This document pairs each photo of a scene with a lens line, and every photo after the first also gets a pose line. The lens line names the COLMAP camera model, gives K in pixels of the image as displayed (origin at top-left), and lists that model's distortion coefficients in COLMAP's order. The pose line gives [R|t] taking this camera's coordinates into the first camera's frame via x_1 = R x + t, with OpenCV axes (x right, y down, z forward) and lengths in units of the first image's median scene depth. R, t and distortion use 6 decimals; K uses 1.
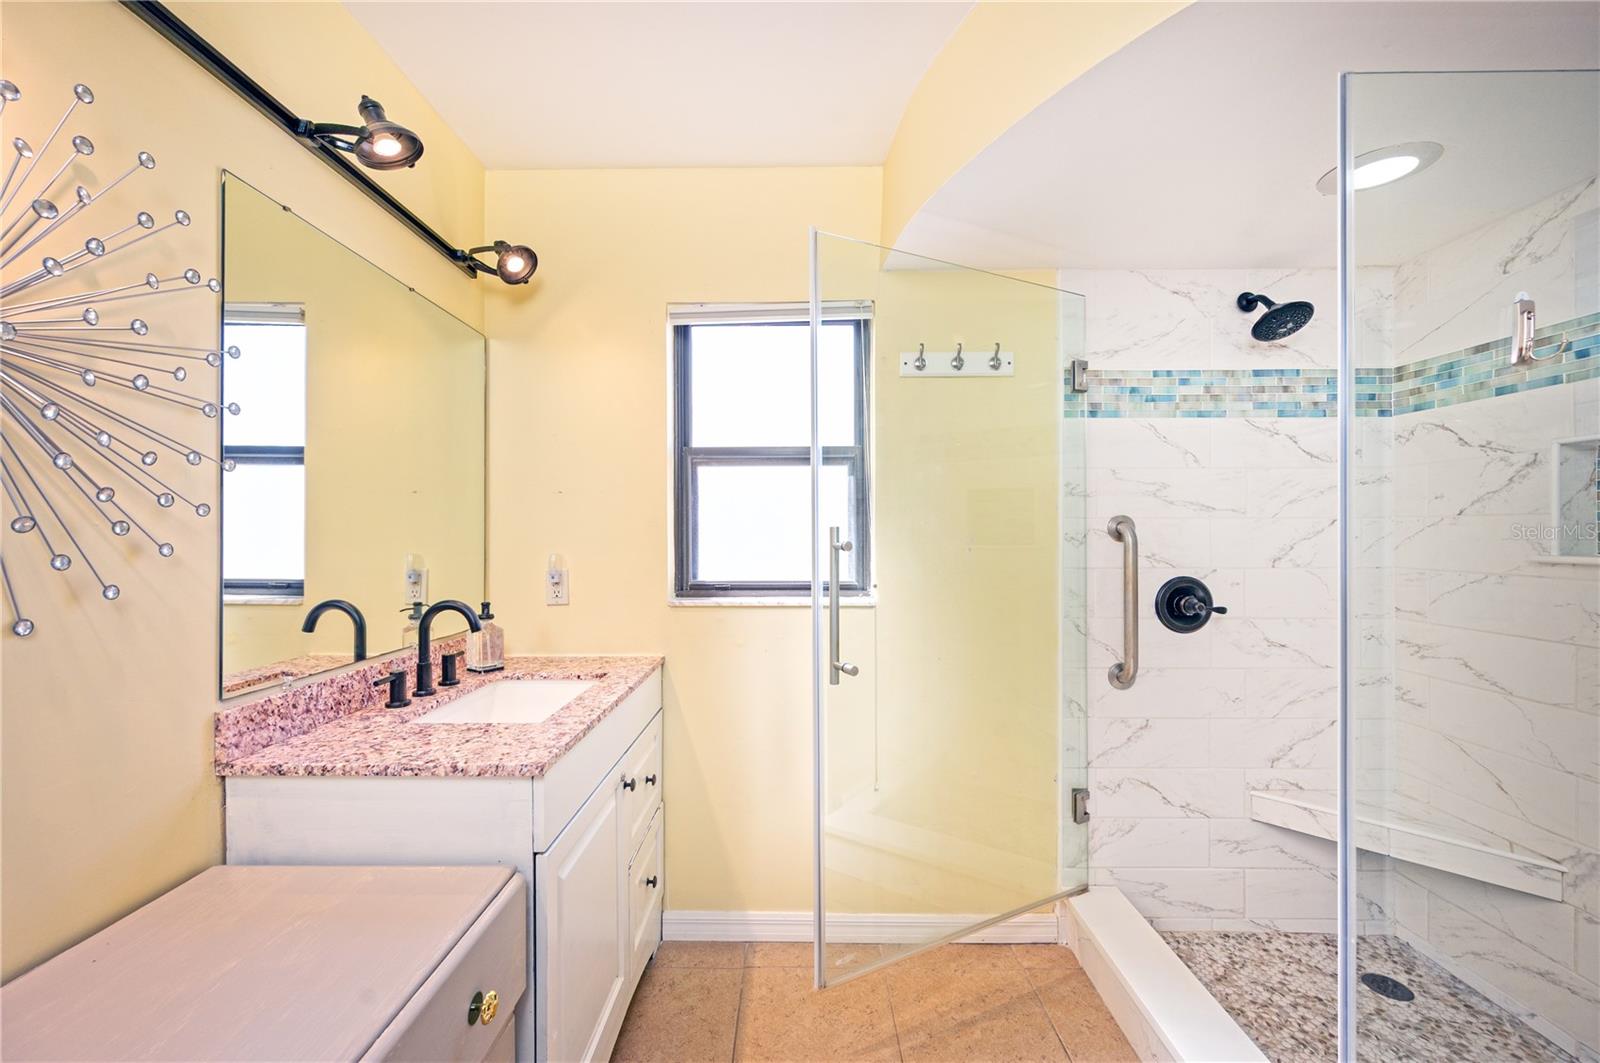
lens RADIAL K [[640.9, 0, 791.3], [0, 640.9, 534.0], [0, 0, 1]] dist [0.003231, -0.001379]
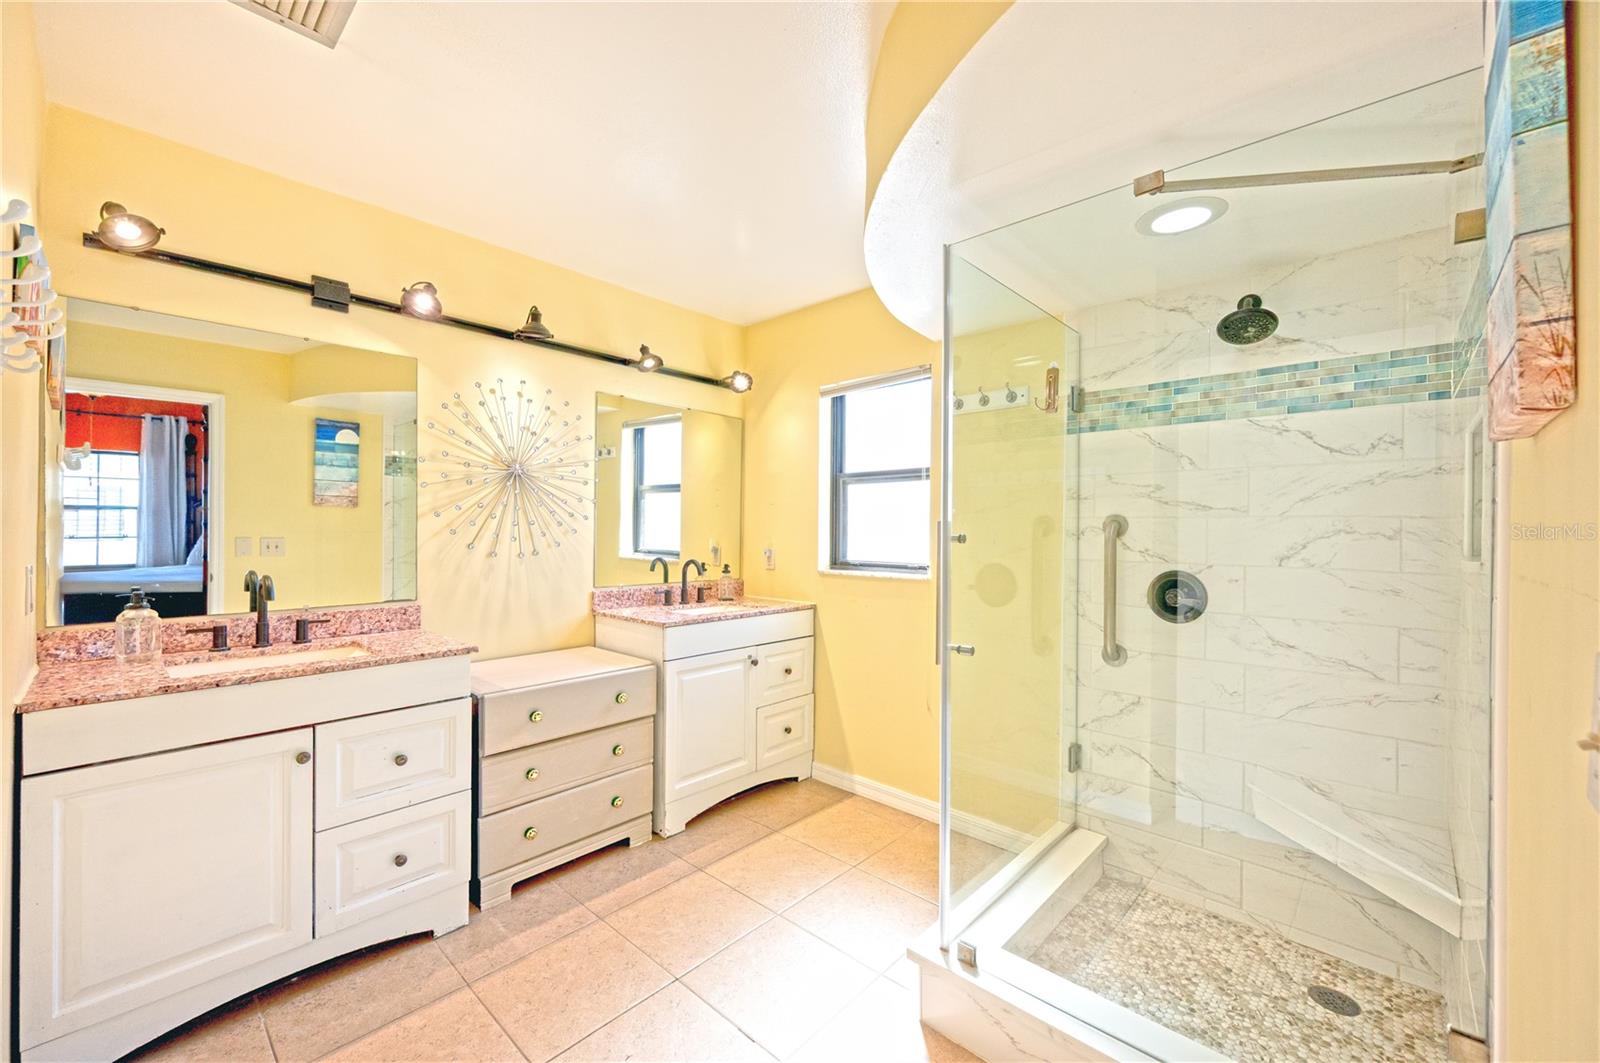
lens RADIAL K [[640.9, 0, 776.6], [0, 640.9, 529.6], [0, 0, 1]] dist [0.003231, -0.001379]
pose [[0.726581, 0.007093, -0.687044, 0.865661], [-0.010988, 0.999939, -0.001297, 0.005408], [0.686993, 0.008492, 0.726615, -0.252371]]
